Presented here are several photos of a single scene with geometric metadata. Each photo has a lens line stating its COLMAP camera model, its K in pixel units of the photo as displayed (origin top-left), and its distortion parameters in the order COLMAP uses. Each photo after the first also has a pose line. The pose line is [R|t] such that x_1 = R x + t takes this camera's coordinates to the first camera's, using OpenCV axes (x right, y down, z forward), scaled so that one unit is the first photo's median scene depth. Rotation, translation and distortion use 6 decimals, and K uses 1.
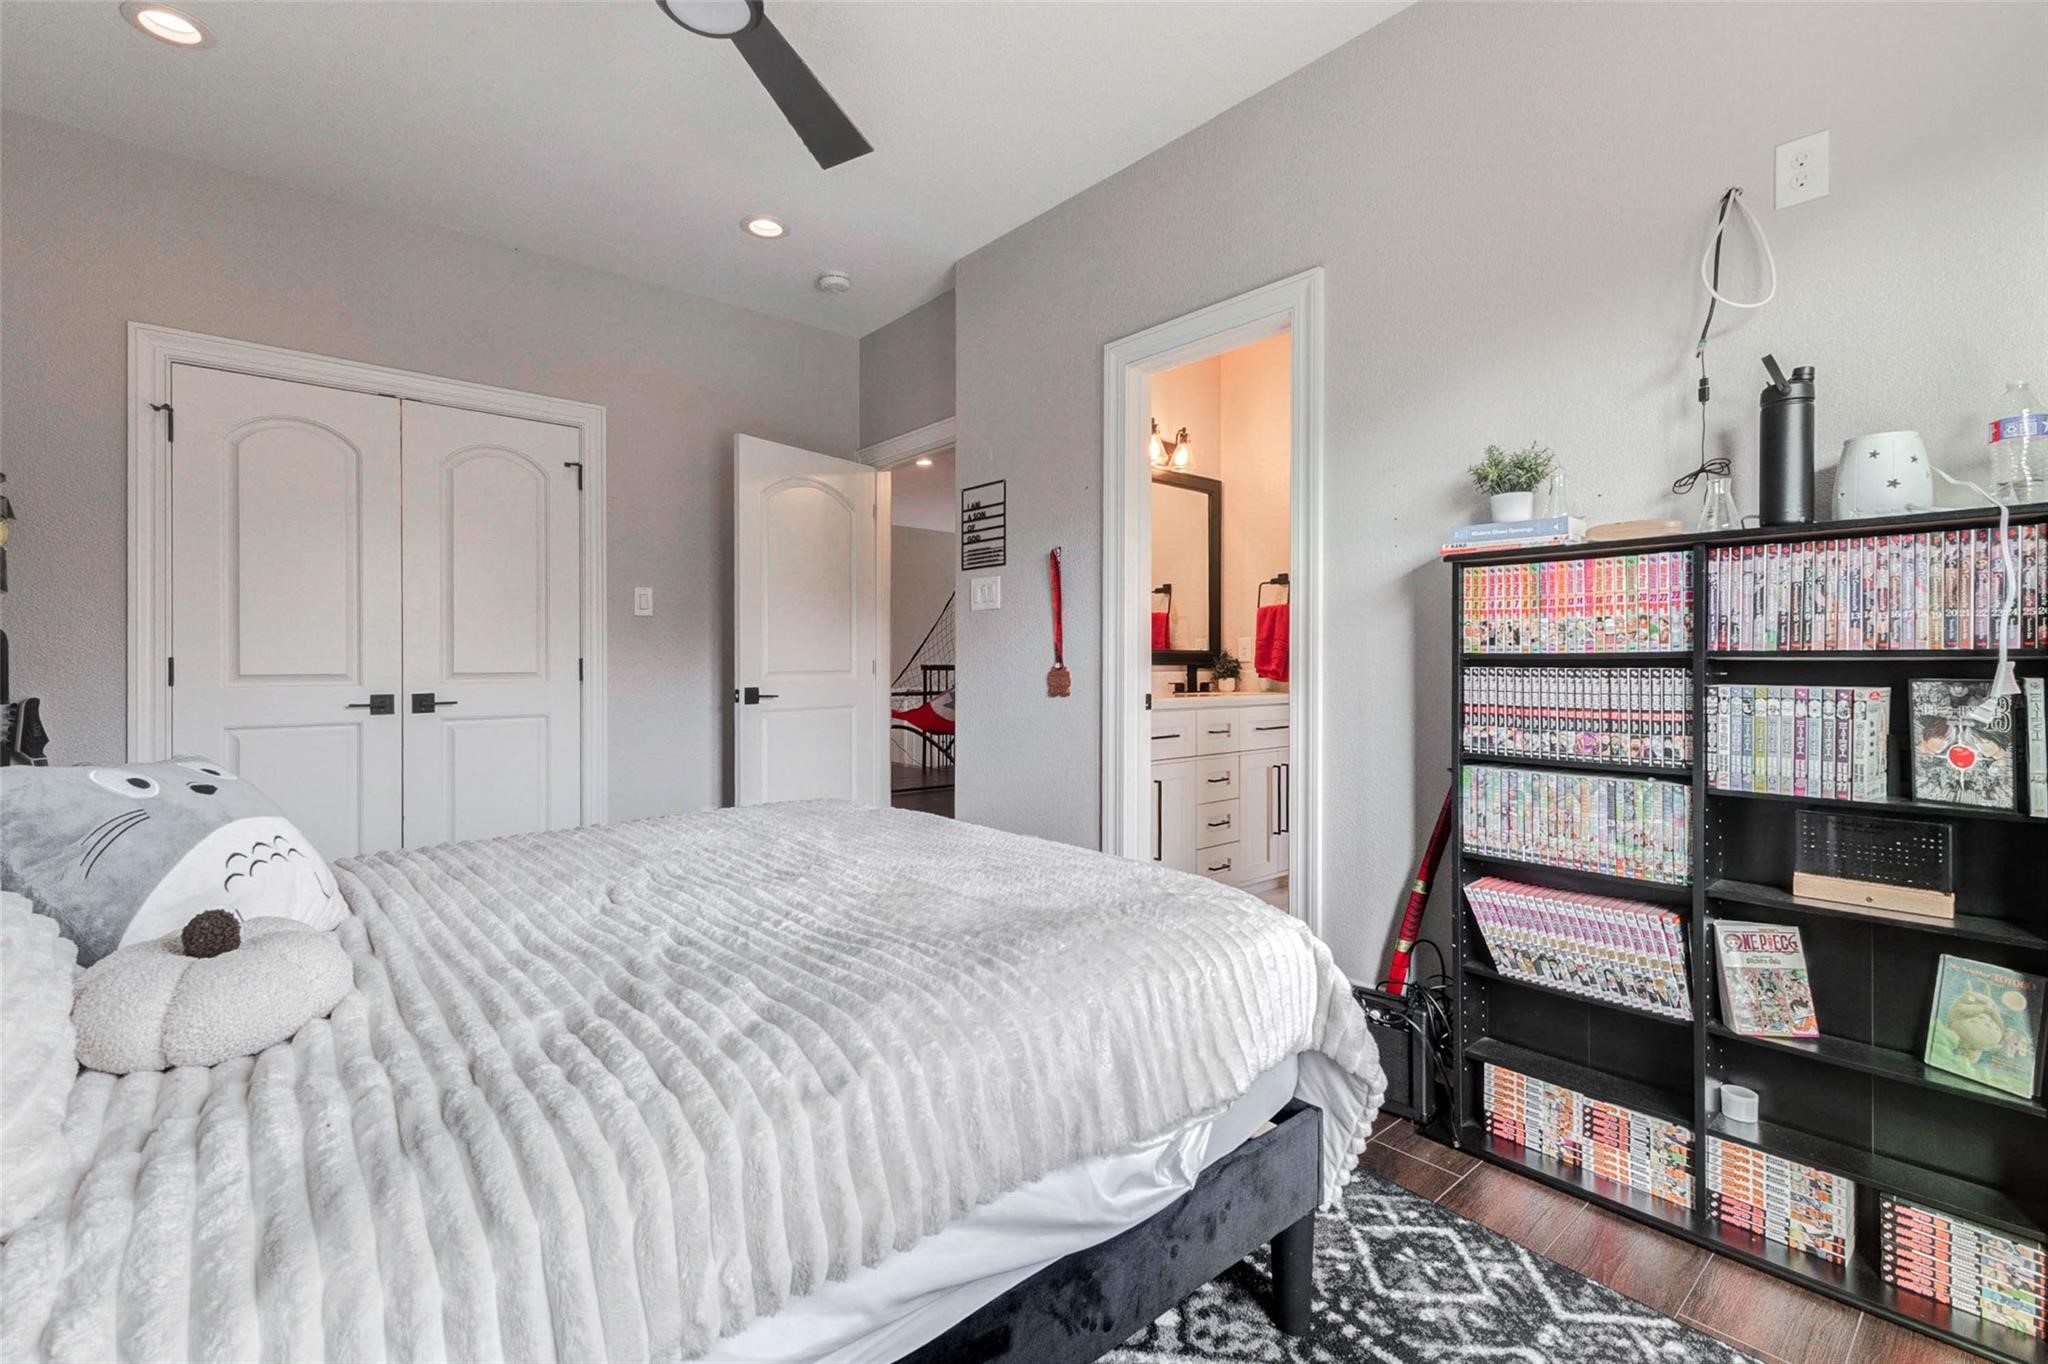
lens RADIAL K [[896.7, 0, 1017.5], [0, 896.7, 671.6], [0, 0, 1]] dist [0.000054, -0.000005]
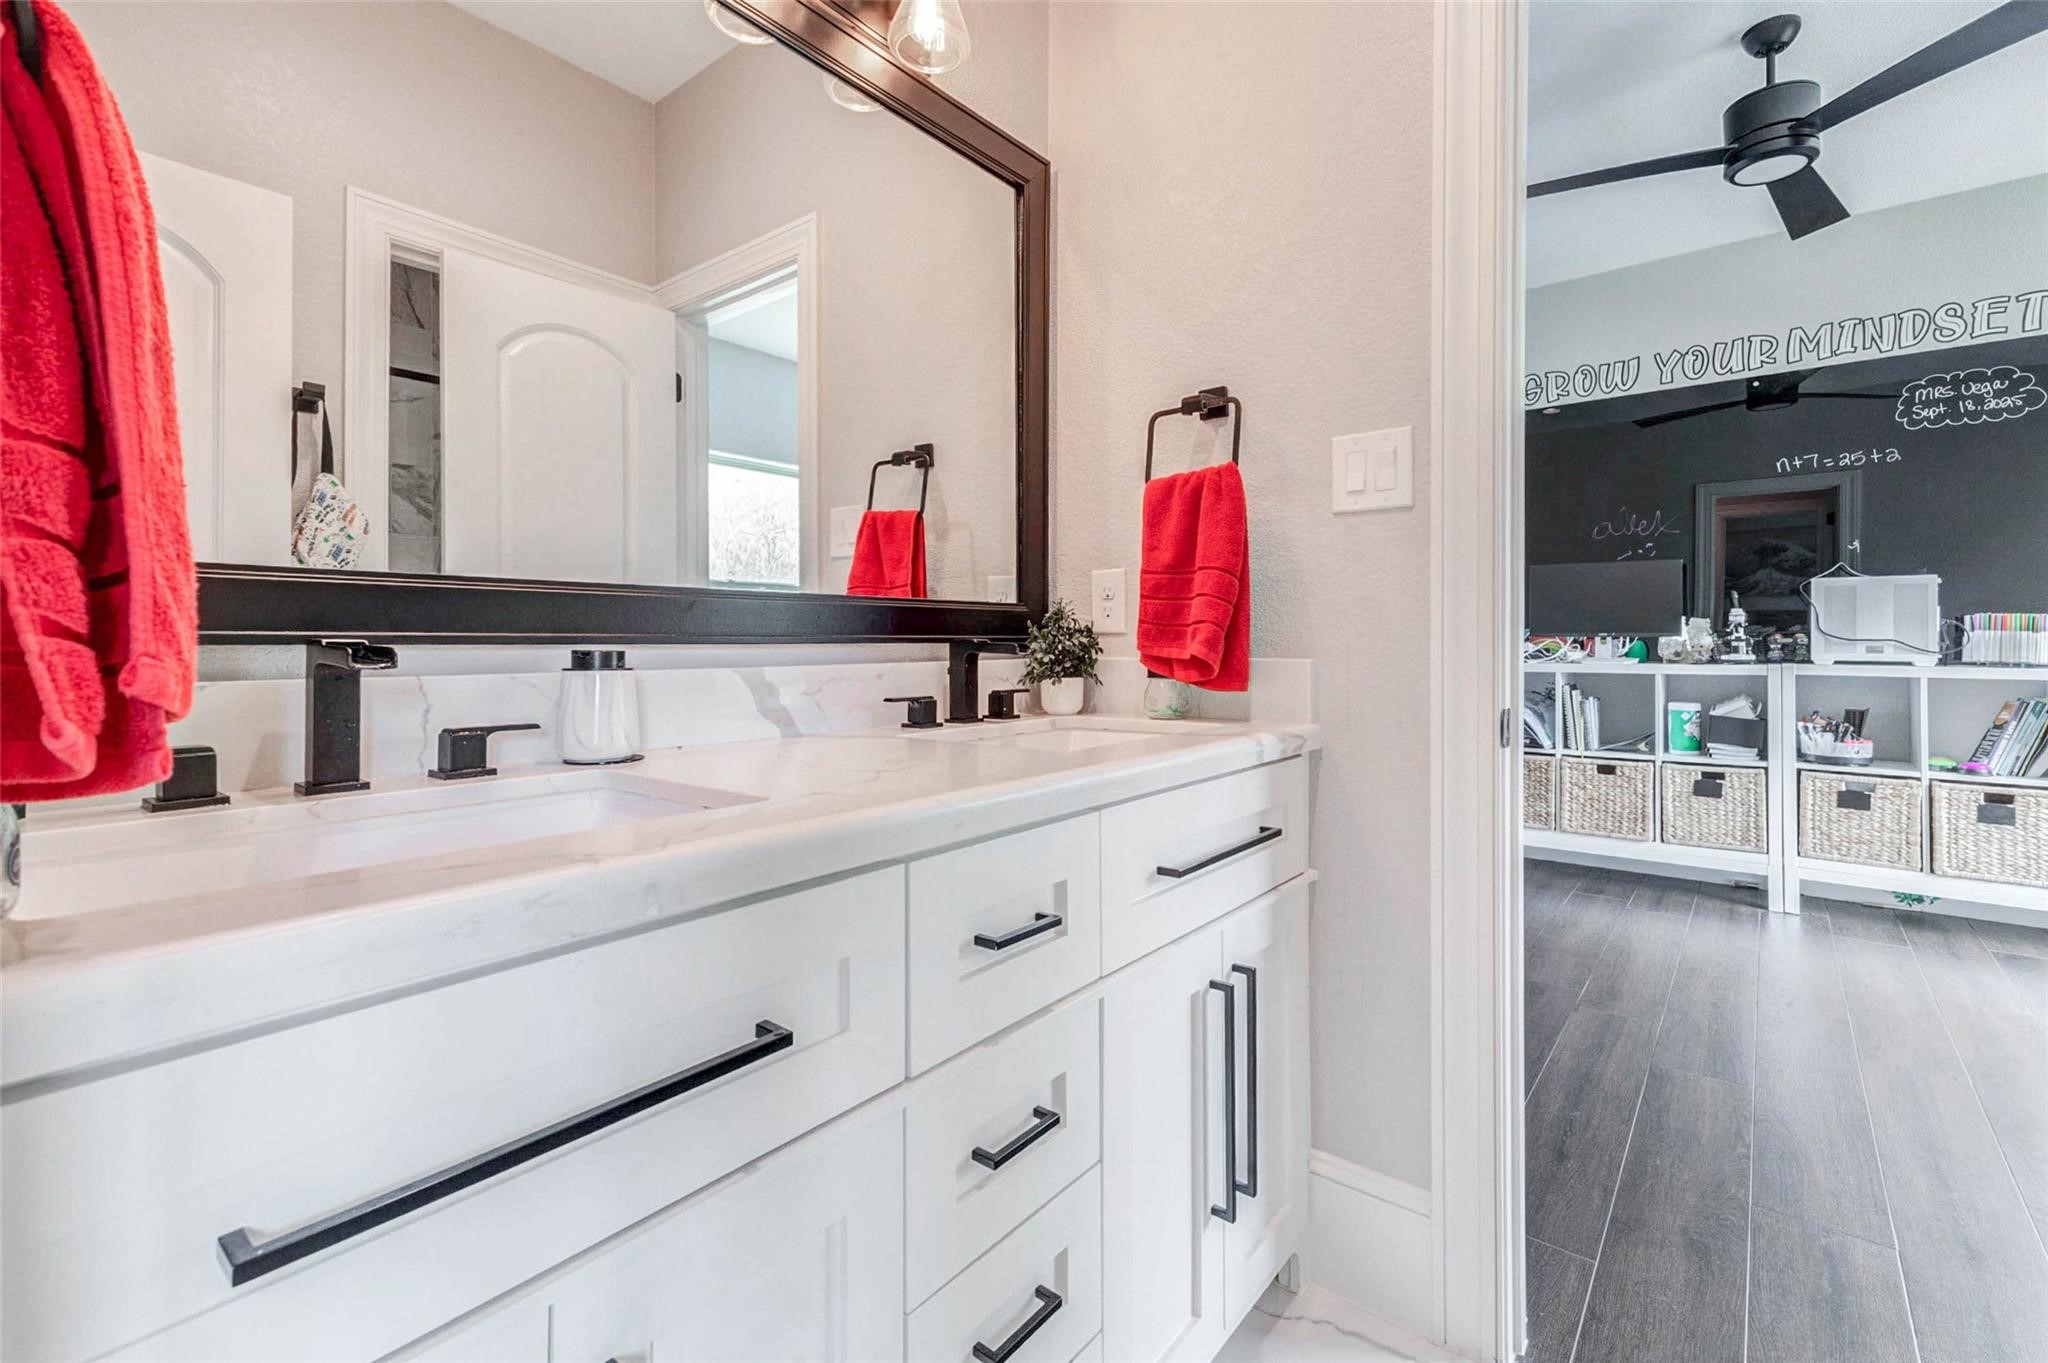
lens RADIAL K [[917.9, 0, 1024.3], [0, 917.9, 645.2], [0, 0, 1]] dist [0.000305, -0.000007]
pose [[0.985612, -0.000438, 0.169023, 0.157980], [0.001151, 0.999991, -0.004120, -0.004745], [-0.169020, 0.004255, 0.985603, 0.646559]]
